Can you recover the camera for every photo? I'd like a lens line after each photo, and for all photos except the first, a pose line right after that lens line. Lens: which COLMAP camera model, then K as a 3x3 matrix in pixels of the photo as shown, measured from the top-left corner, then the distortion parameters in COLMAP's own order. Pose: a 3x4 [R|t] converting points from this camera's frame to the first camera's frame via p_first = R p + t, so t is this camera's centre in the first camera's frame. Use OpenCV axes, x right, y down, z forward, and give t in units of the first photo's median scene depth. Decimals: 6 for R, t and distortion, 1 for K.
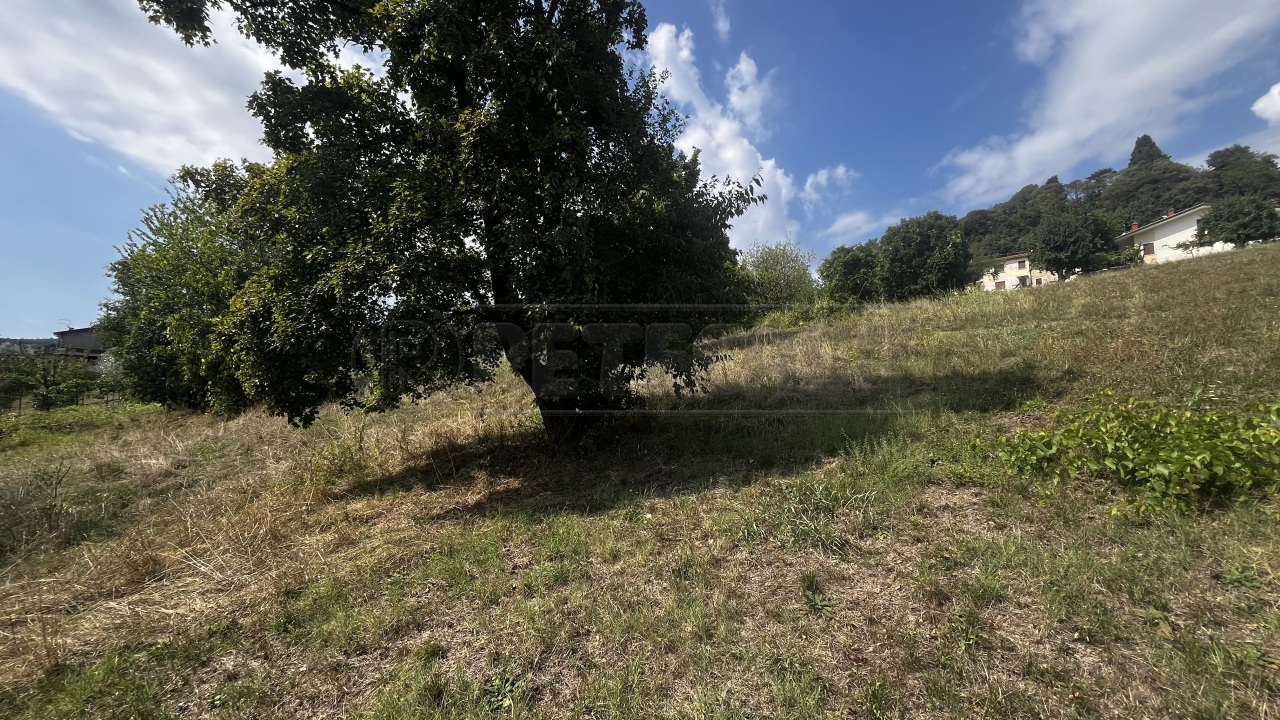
lens RADIAL K [[500.0, 0, 643.1], [0, 500.0, 359.6], [0, 0, 1]] dist [-0.017401, 0.001710]
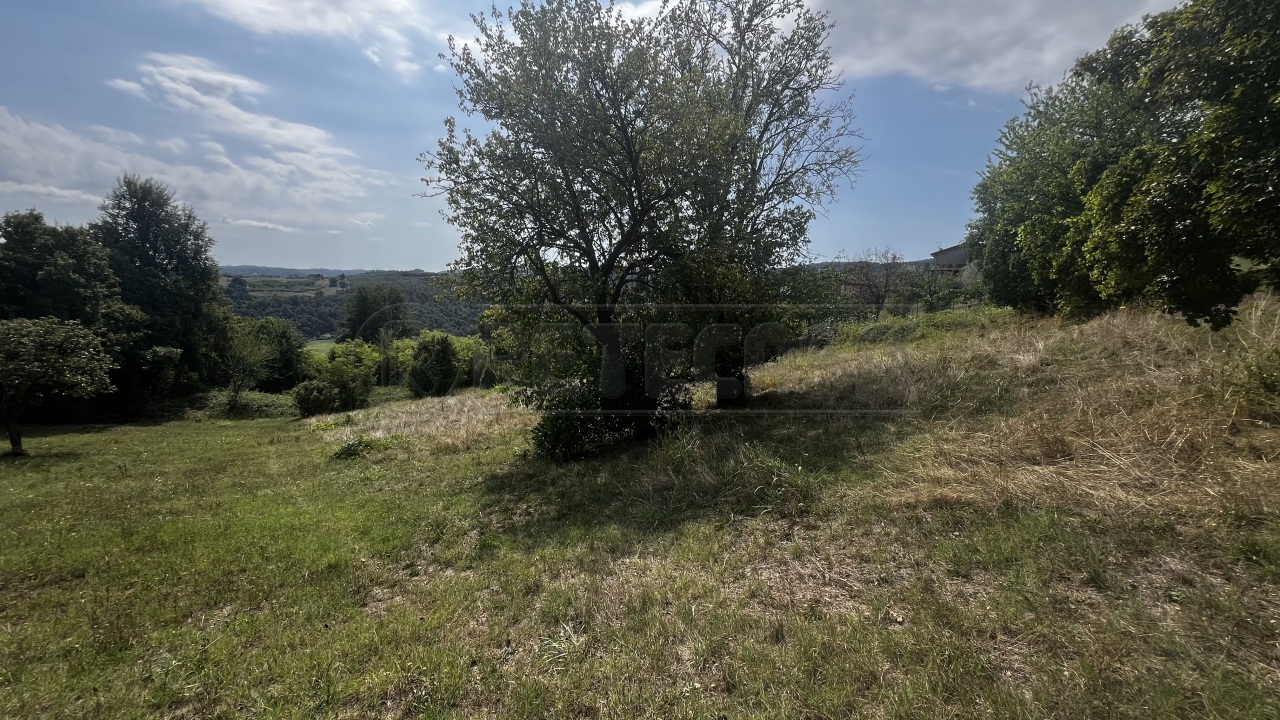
lens RADIAL K [[500.0, 0, 637.4], [0, 500.0, 362.3], [0, 0, 1]] dist [-0.017401, 0.001710]
pose [[0.196354, 0.100147, -0.975405, -0.098854], [0.085051, 0.989282, 0.118693, 0.016556], [0.976837, -0.106265, 0.185732, -0.096291]]
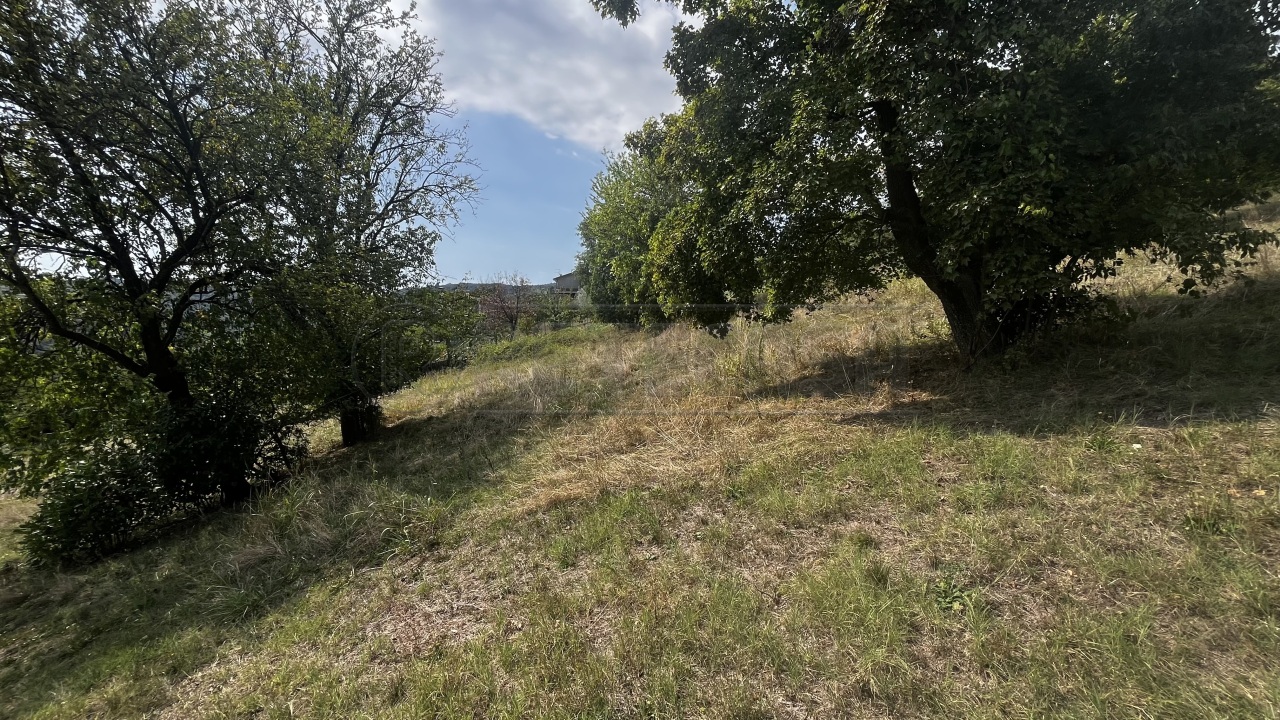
lens RADIAL K [[500.0, 0, 637.6], [0, 500.0, 361.3], [0, 0, 1]] dist [-0.017401, 0.001710]
pose [[0.764402, 0.026168, -0.644208, -0.071124], [0.081123, 0.987332, 0.136363, 0.013235], [0.639616, -0.156496, 0.752596, -0.034247]]
